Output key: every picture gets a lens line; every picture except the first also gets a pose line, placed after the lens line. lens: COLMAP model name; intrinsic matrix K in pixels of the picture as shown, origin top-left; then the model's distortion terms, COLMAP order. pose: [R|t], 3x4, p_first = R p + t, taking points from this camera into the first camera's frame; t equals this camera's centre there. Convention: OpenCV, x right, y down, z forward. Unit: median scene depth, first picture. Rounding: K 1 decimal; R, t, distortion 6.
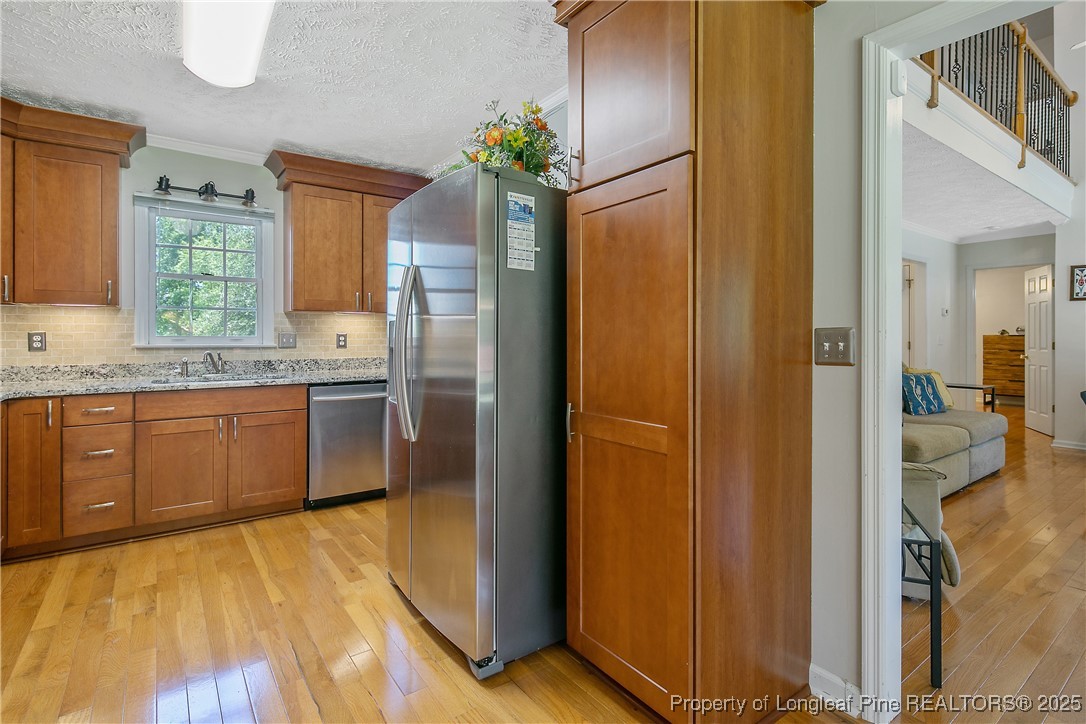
lens RADIAL K [[525.2, 0, 539.7], [0, 525.2, 336.1], [0, 0, 1]] dist [0.005066, -0.005210]
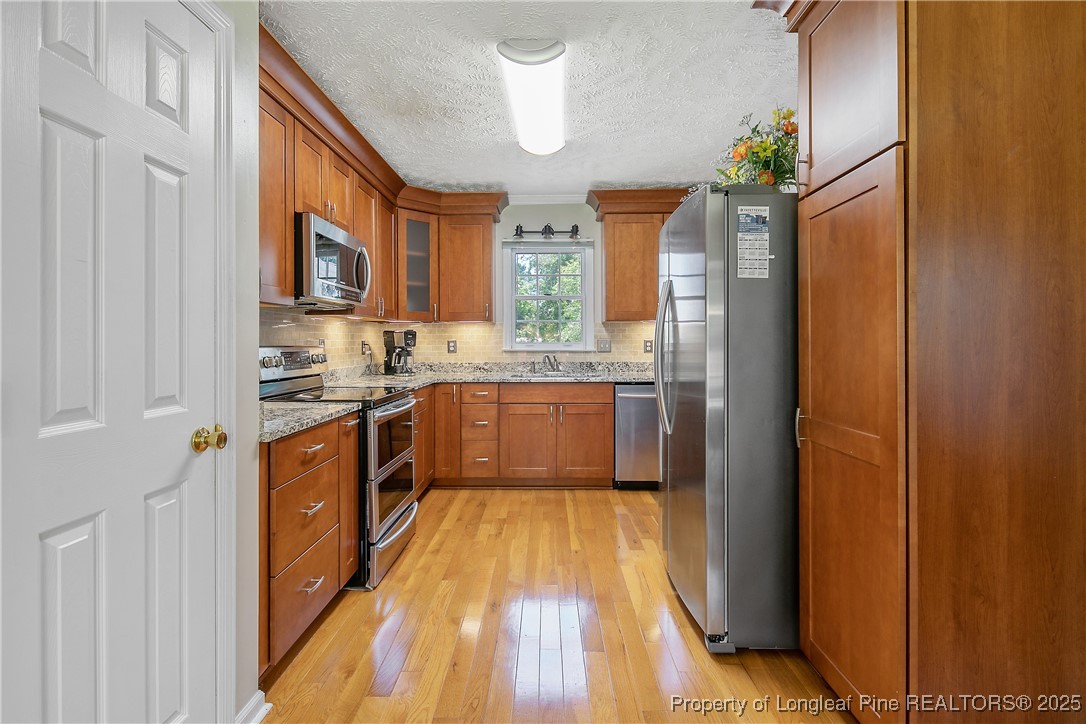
lens RADIAL K [[523.3, 0, 540.3], [0, 523.3, 342.7], [0, 0, 1]] dist [-0.000244, -0.000551]
pose [[0.801567, -0.002899, -0.597898, 0.162834], [0.003720, 0.999993, 0.000139, 0.000159], [0.597893, -0.002335, 0.801573, -0.059741]]
